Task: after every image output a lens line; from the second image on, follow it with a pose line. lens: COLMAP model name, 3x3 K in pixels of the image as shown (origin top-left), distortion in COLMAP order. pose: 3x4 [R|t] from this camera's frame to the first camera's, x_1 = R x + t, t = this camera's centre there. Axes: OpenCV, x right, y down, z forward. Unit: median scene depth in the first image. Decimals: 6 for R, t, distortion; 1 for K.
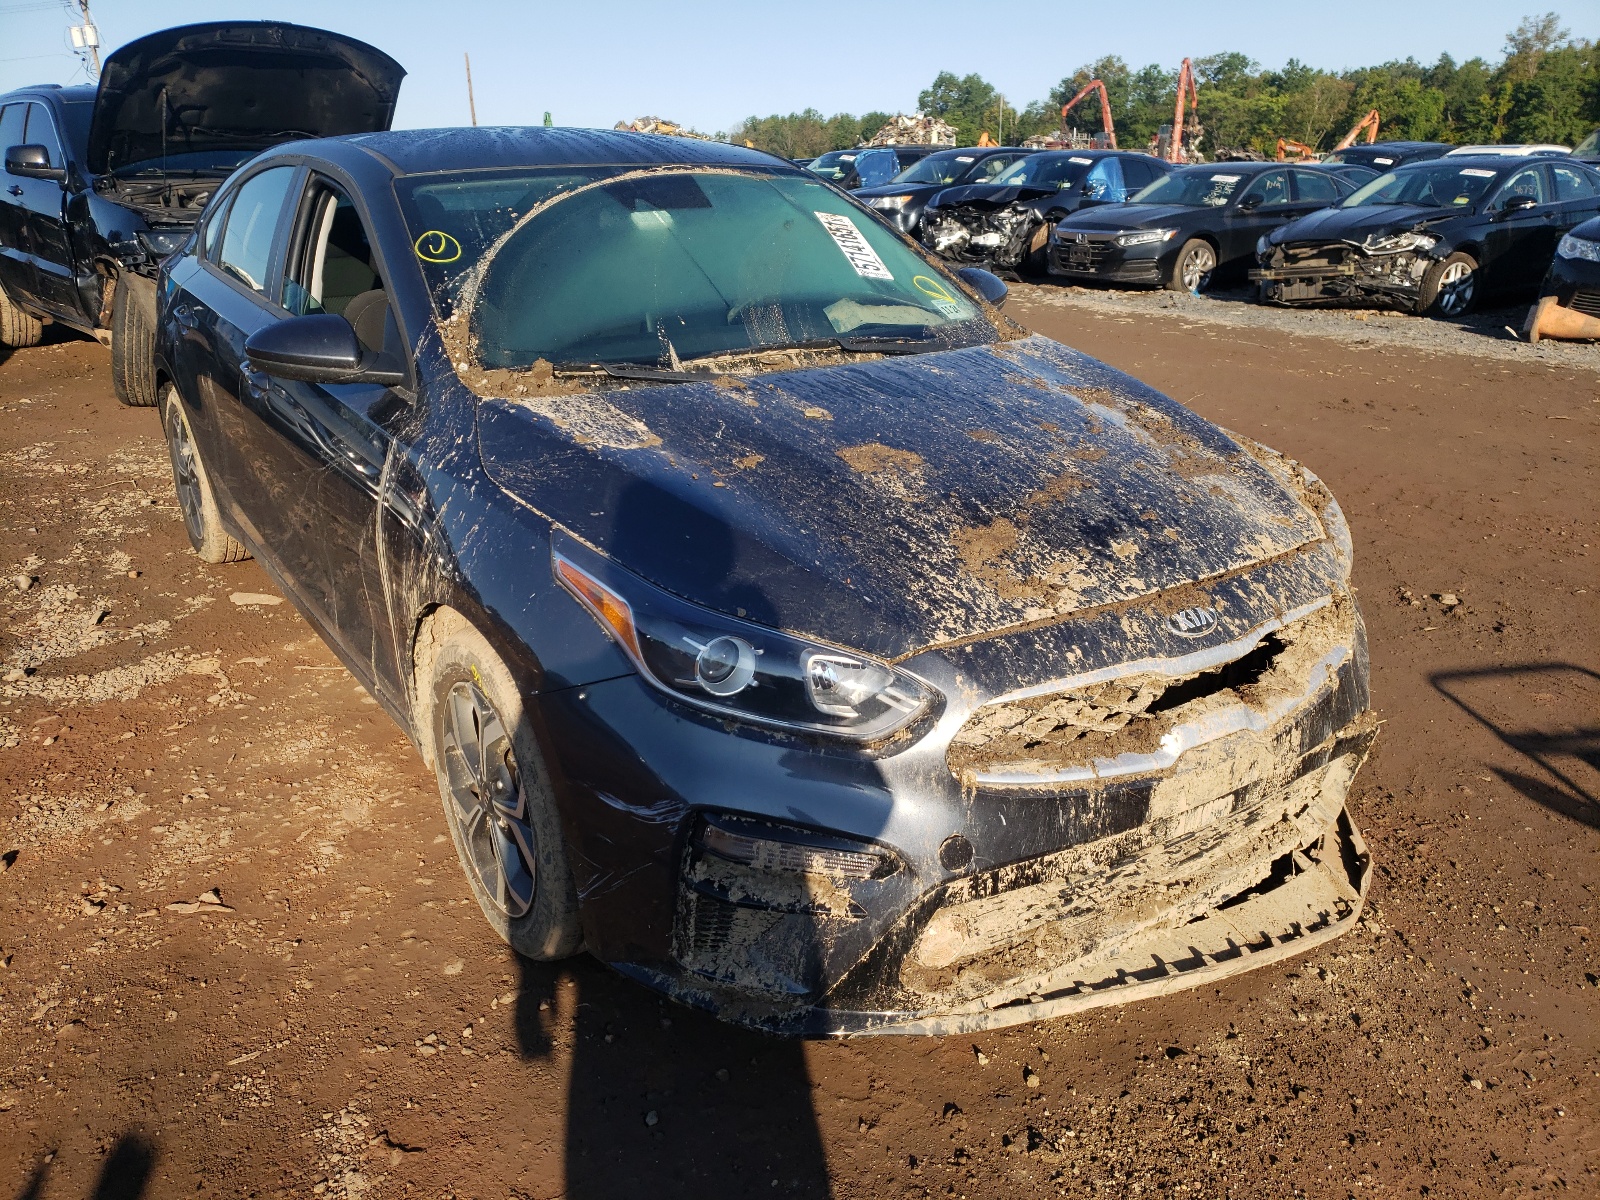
lens RADIAL K [[1373.8, 0, 800.0], [0, 1373.8, 600.0], [0, 0, 1]] dist [0.003333, 0.012912]
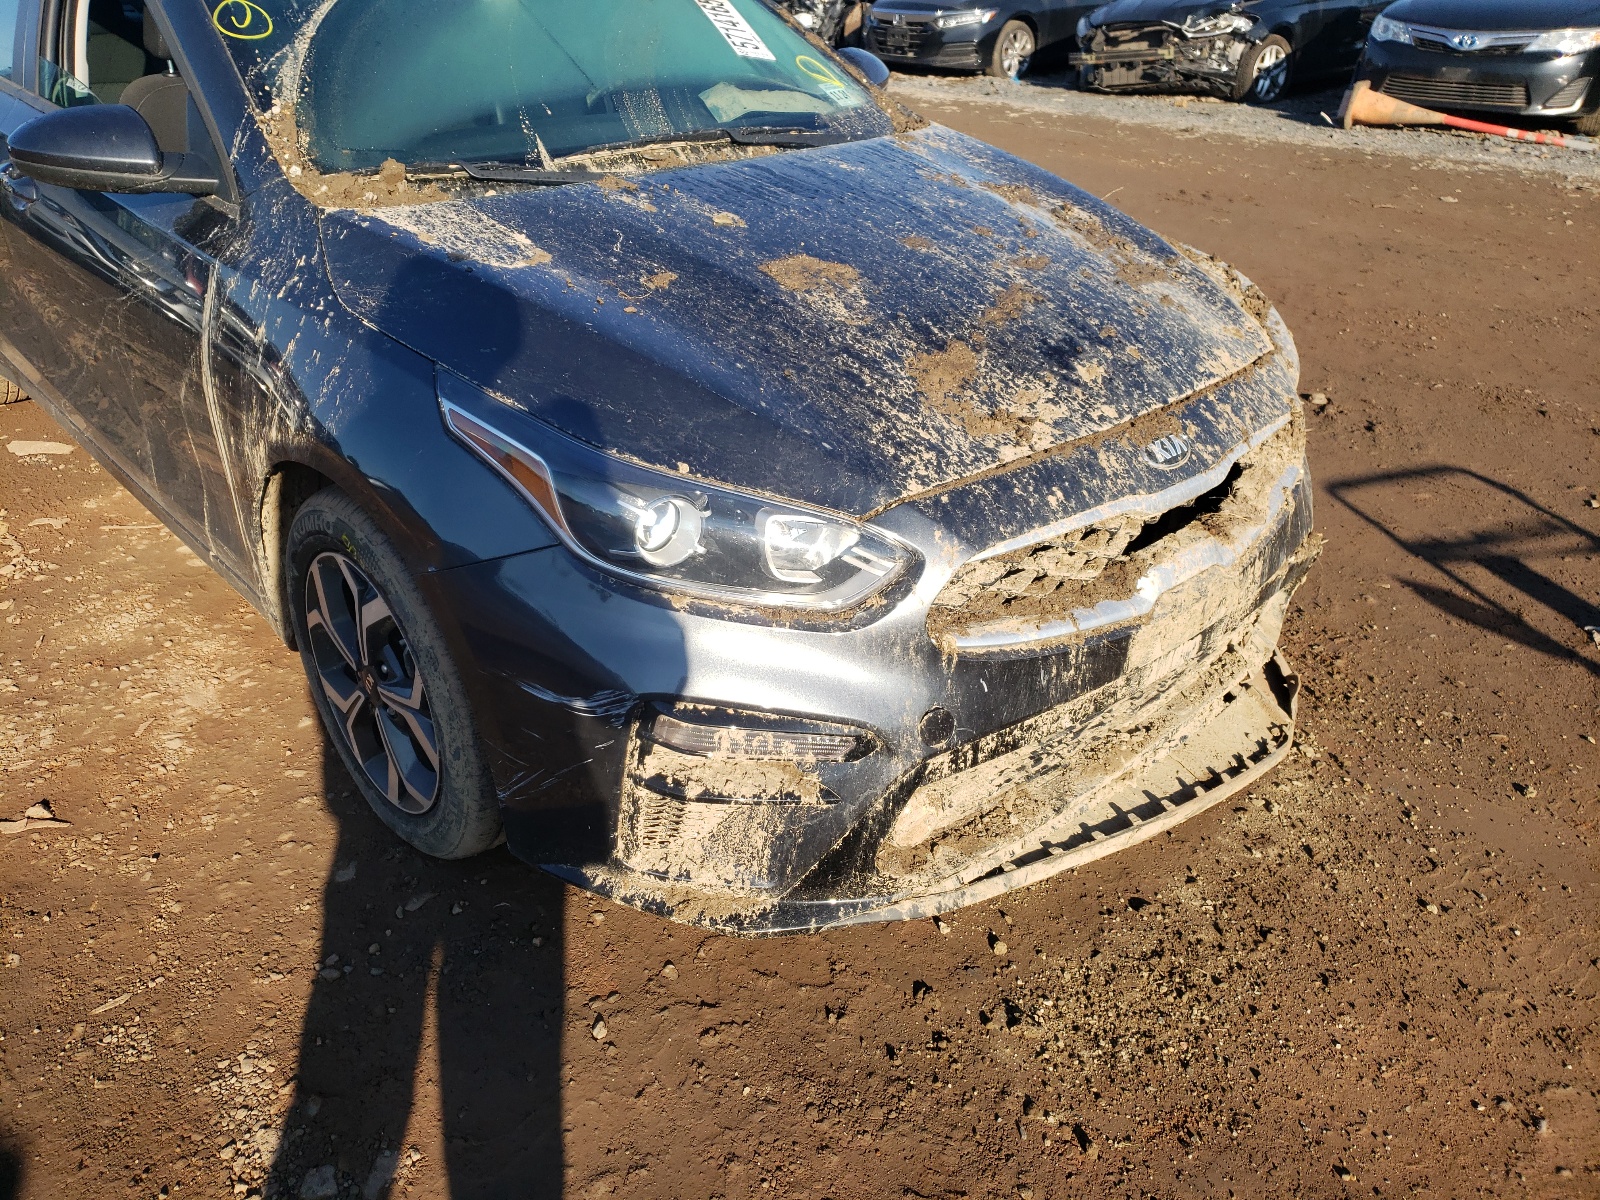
lens RADIAL K [[1372.5, 0, 800.0], [0, 1372.5, 600.0], [0, 0, 1]] dist [0.011297, 0.008295]
pose [[0.989860, -0.053640, 0.131530, -0.073556], [0.034627, 0.989146, 0.142798, -0.023546], [-0.137762, -0.136796, 0.980973, 0.123204]]
